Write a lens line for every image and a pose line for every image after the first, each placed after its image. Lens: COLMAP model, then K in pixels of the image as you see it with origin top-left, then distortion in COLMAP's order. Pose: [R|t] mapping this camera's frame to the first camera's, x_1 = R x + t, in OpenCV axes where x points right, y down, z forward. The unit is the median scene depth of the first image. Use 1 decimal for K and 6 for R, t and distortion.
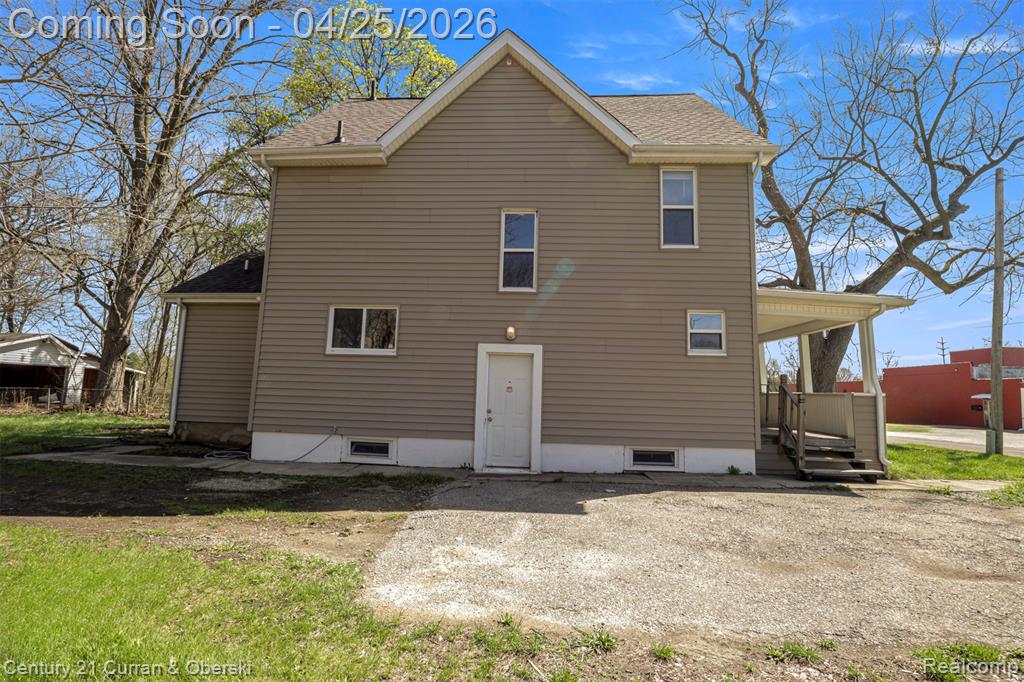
lens RADIAL K [[470.5, 0, 512.0], [0, 470.5, 341.0], [0, 0, 1]] dist [-0.019989, -0.000059]
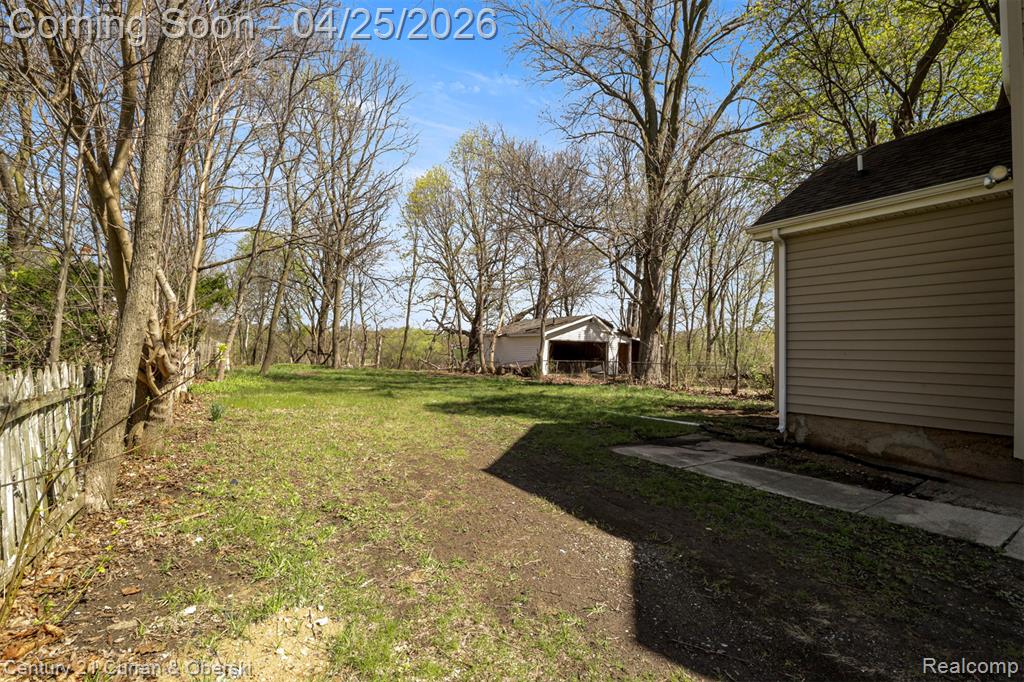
lens RADIAL K [[470.5, 0, 512.0], [0, 470.5, 341.0], [0, 0, 1]] dist [-0.019989, -0.000059]
pose [[0.596382, -0.038439, -0.801780, -0.234192], [0.091984, 0.995545, 0.020691, 0.010512], [0.797413, -0.086091, 0.597261, 0.162816]]
